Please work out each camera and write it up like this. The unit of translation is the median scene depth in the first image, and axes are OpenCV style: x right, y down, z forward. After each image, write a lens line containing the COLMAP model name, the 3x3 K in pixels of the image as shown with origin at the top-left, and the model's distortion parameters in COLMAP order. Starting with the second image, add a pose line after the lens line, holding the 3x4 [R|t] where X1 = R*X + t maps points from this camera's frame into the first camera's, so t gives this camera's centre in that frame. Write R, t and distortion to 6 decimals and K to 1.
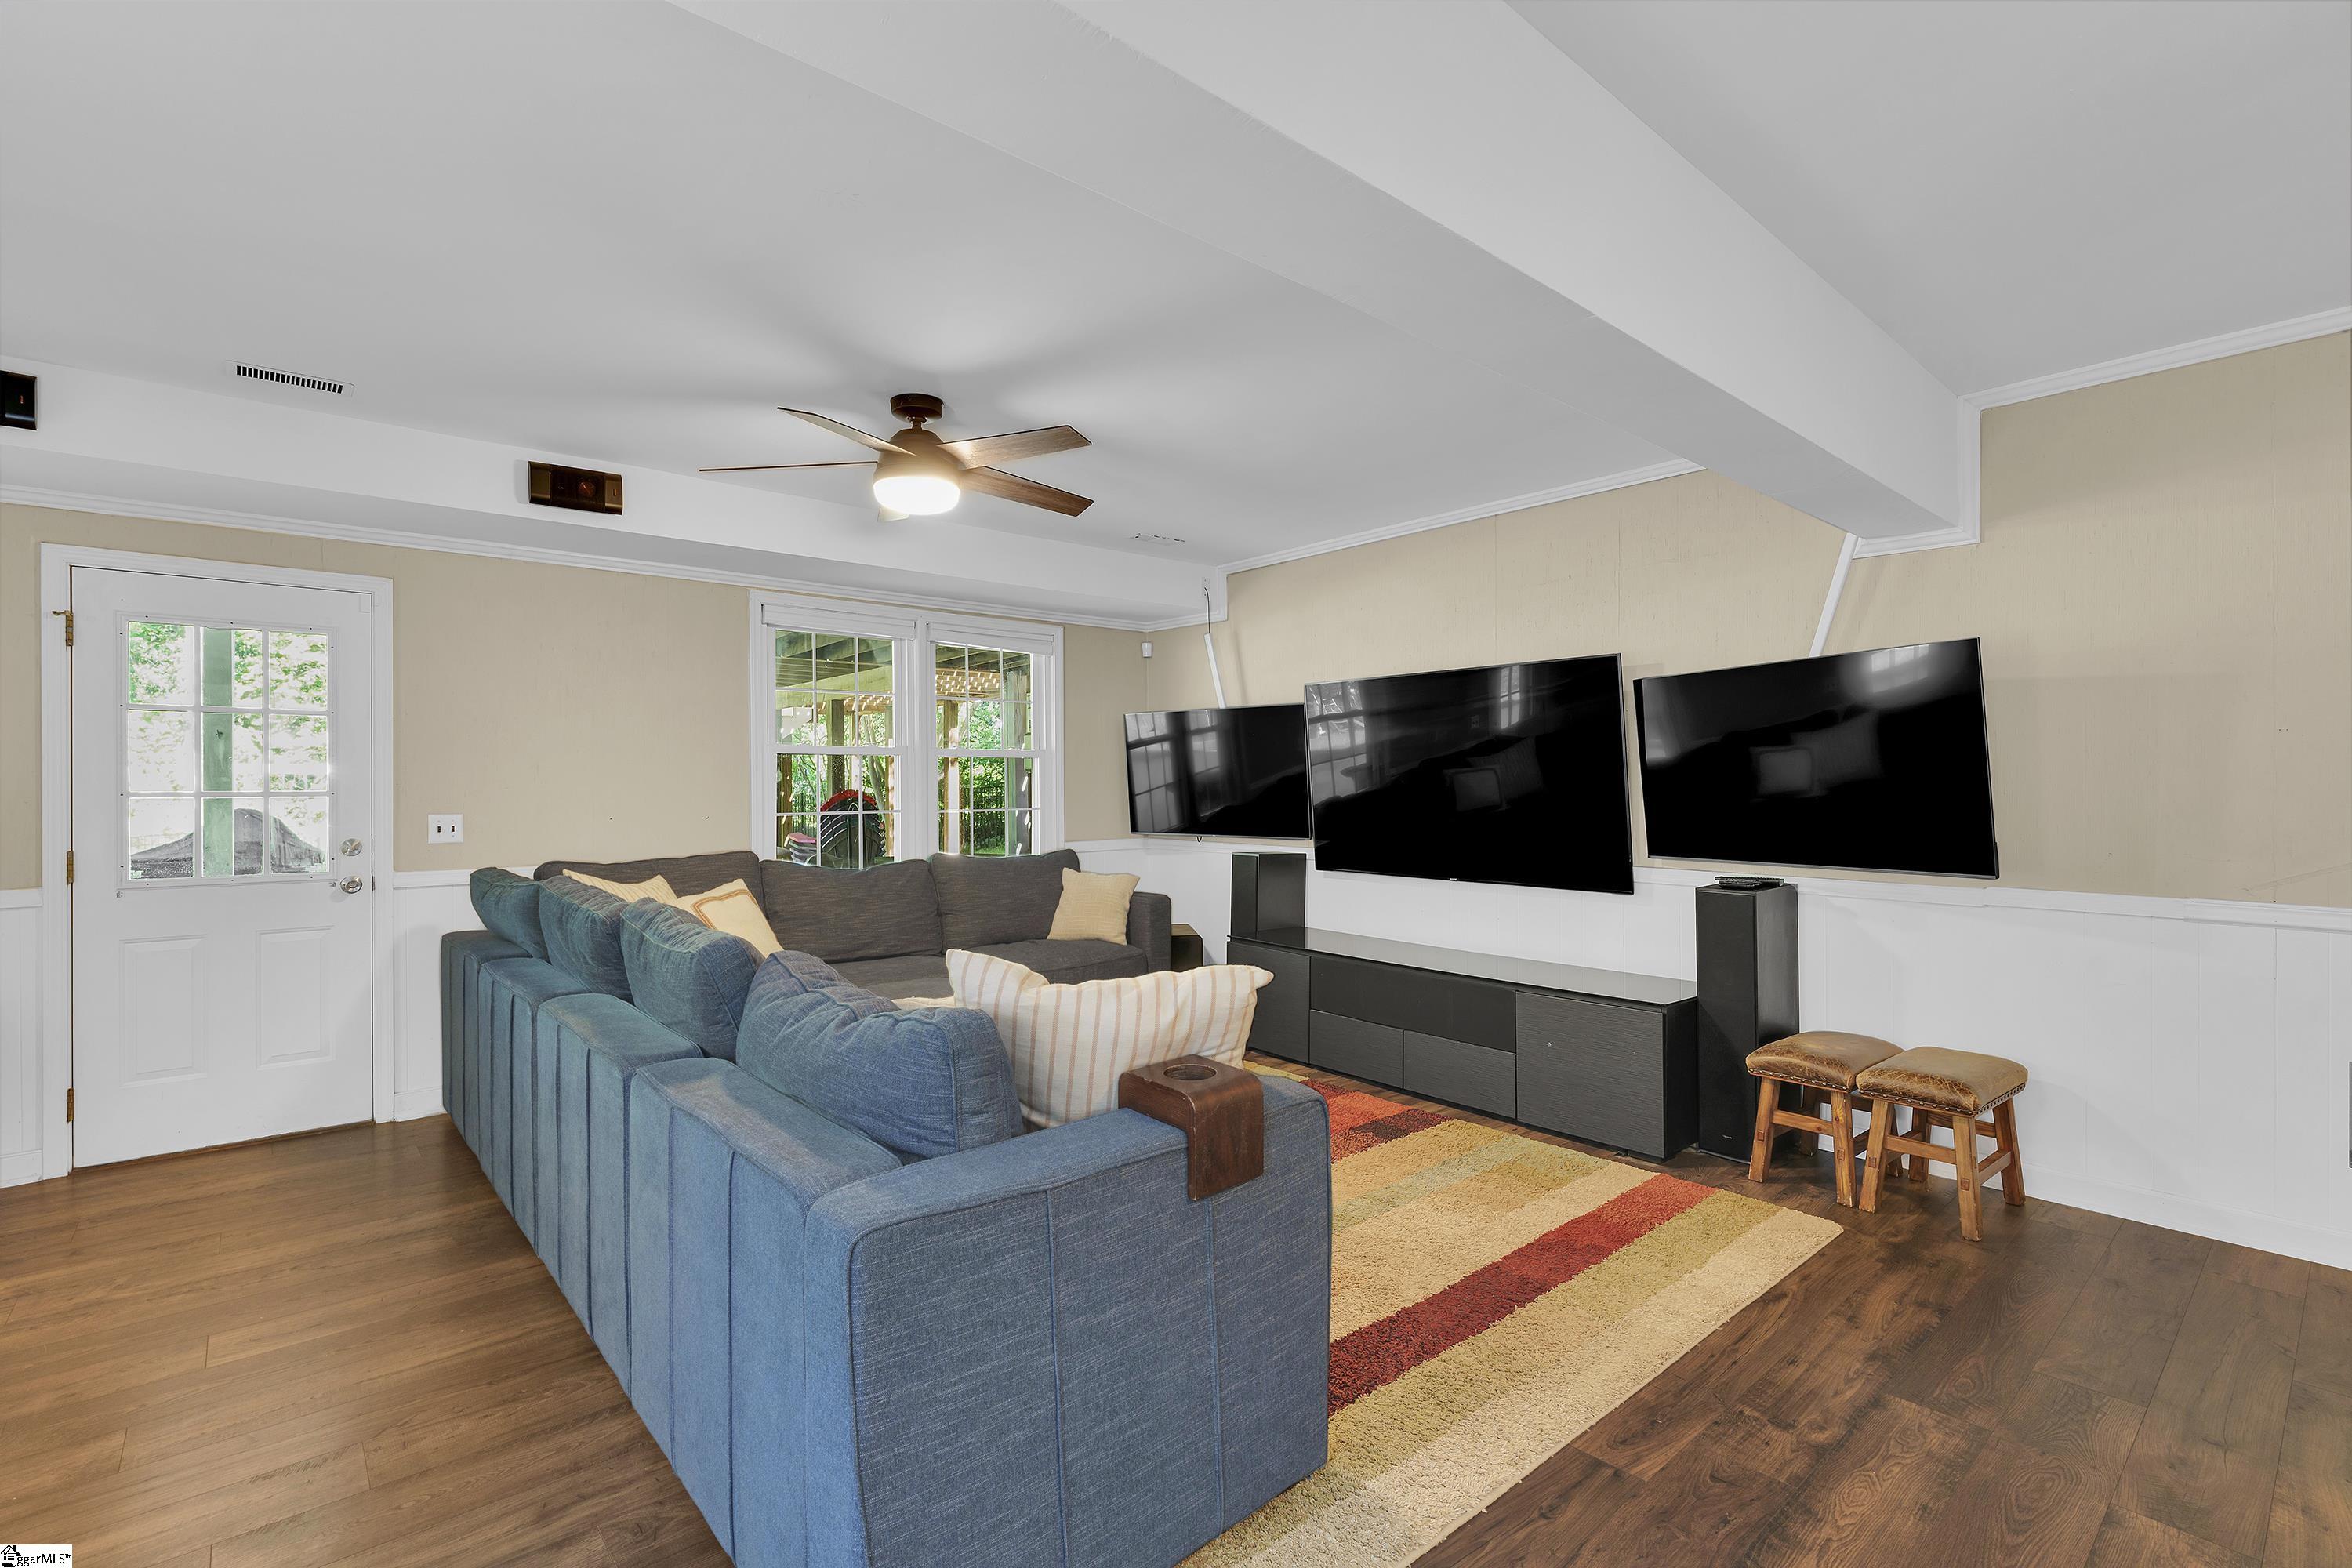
lens RADIAL K [[1034.2, 0, 1172.2], [0, 1034.2, 786.8], [0, 0, 1]] dist [-0.000623, 0.000318]
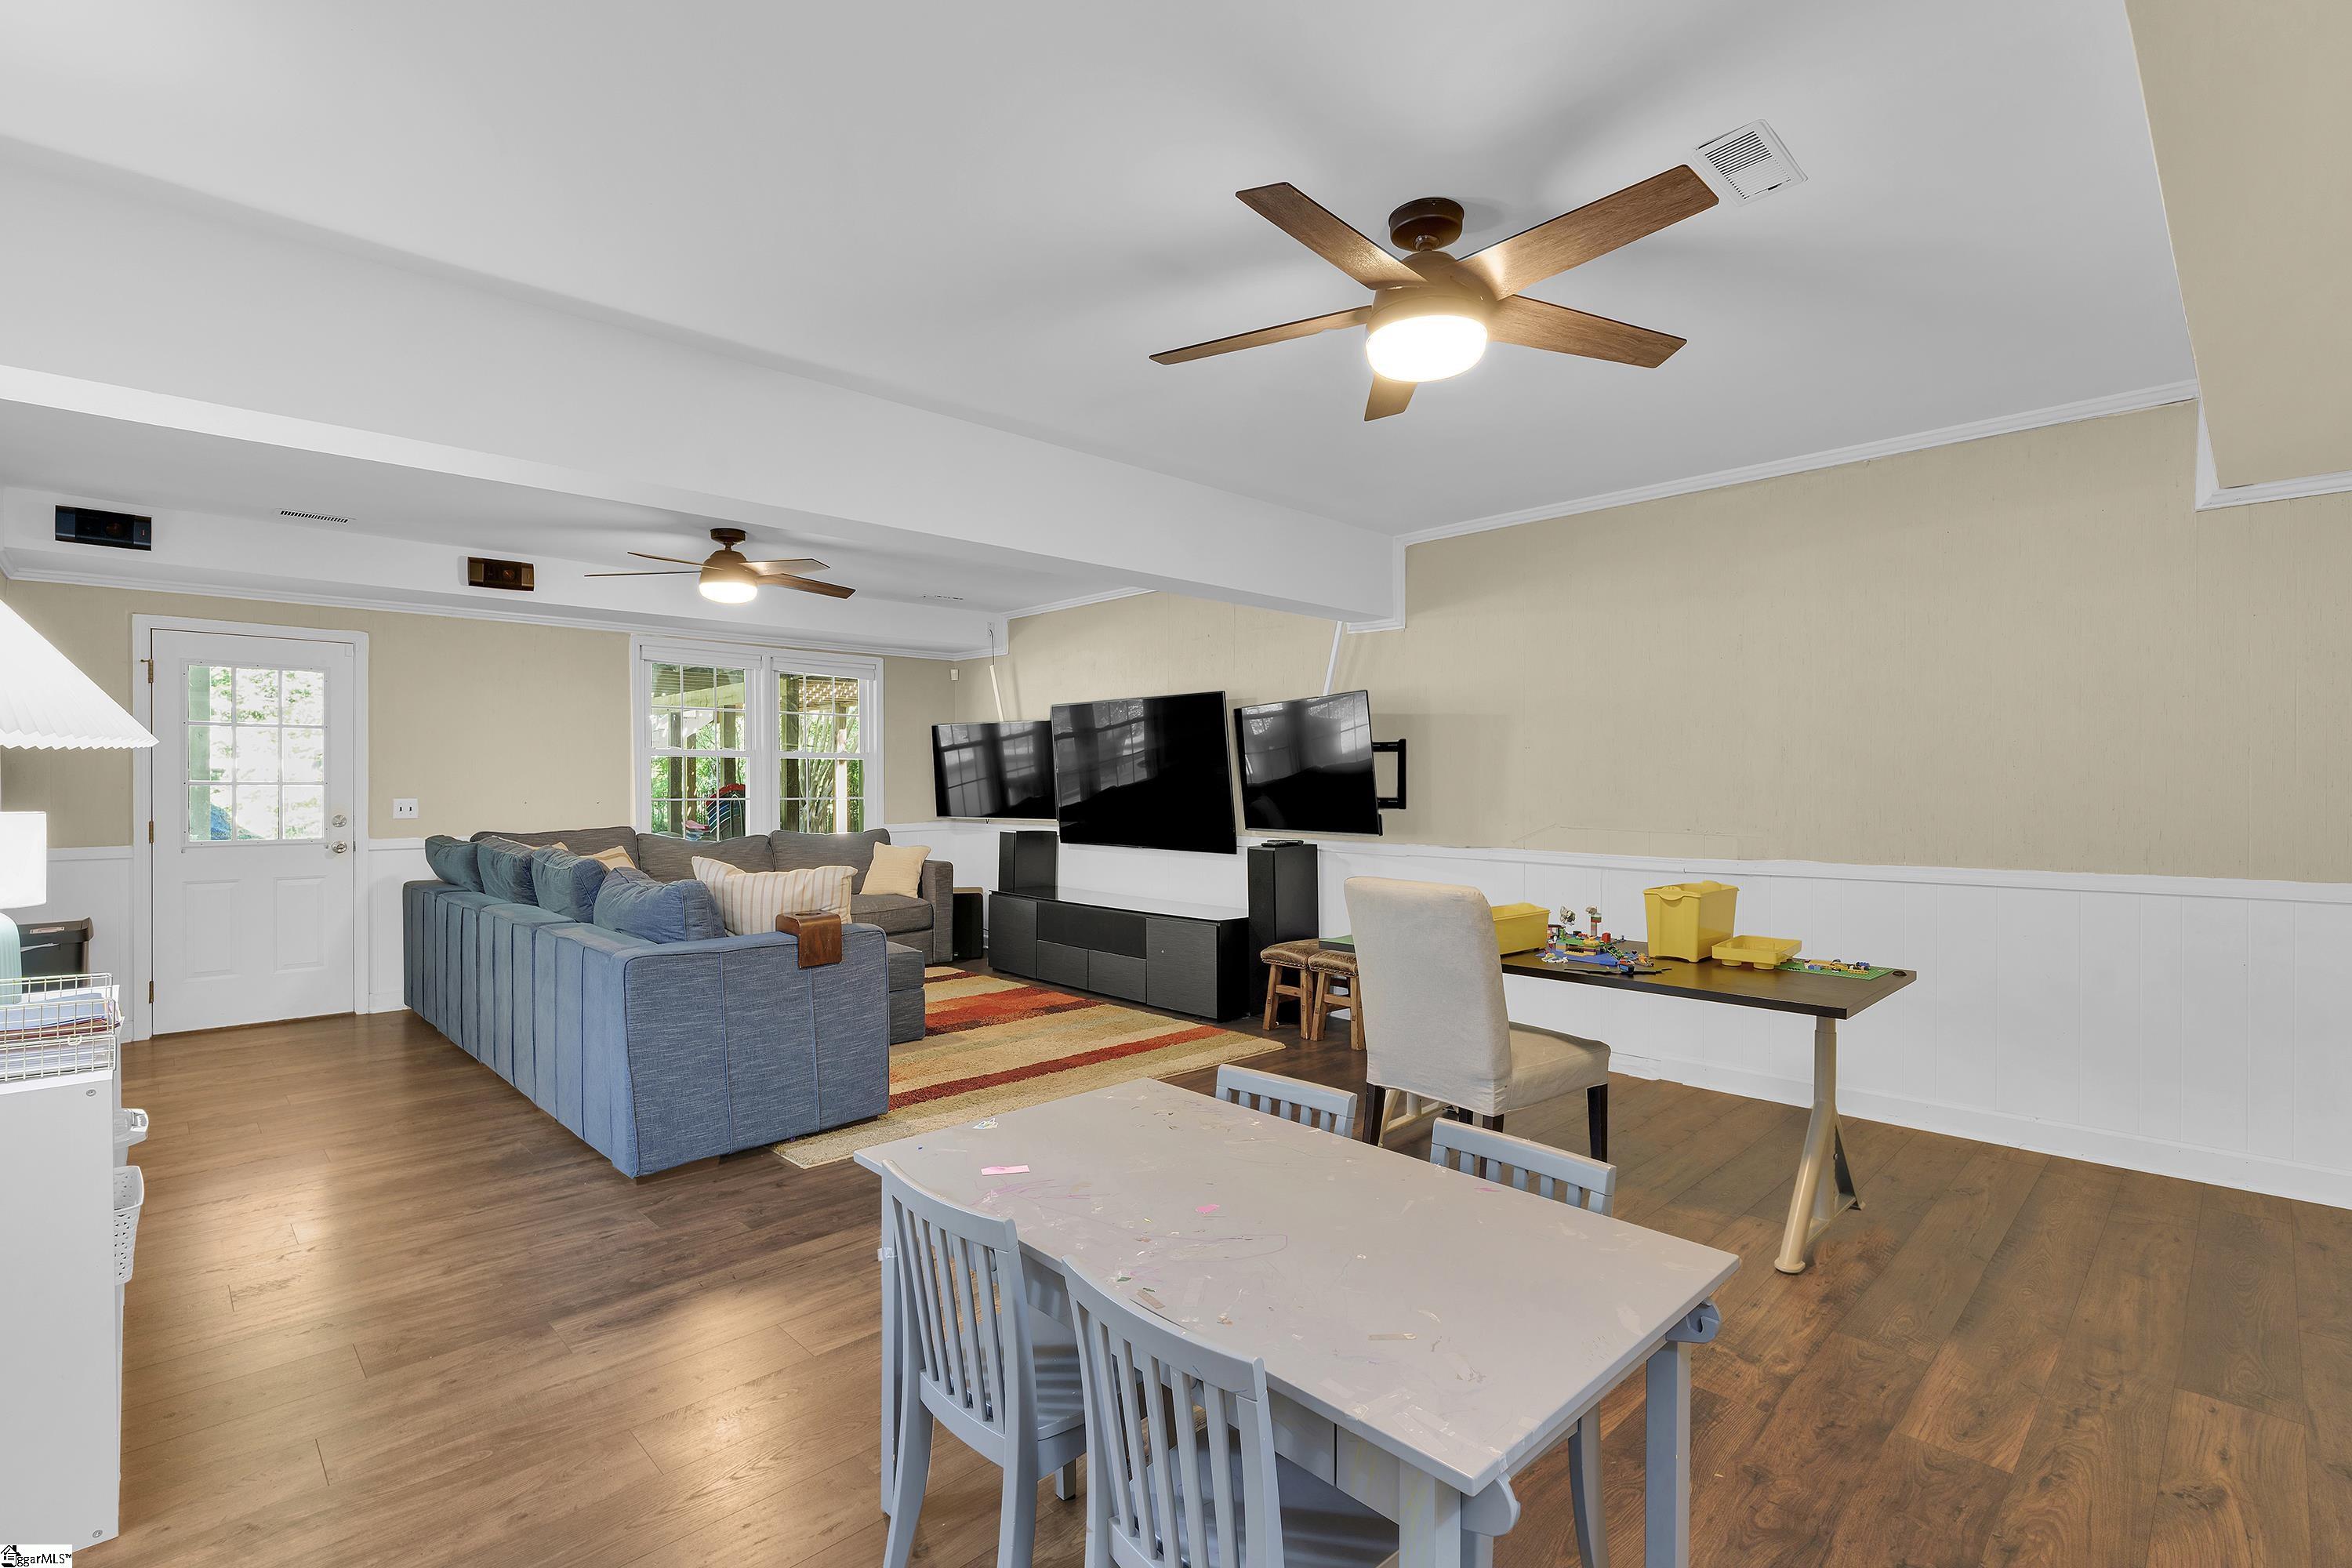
lens RADIAL K [[1053.7, 0, 1164.0], [0, 1053.7, 786.0], [0, 0, 1]] dist [-0.001879, 0.000277]
pose [[0.998849, 0.002837, 0.047871, 0.285530], [-0.002897, 0.999995, 0.001192, 0.004985], [-0.047867, -0.001329, 0.998853, -0.526438]]
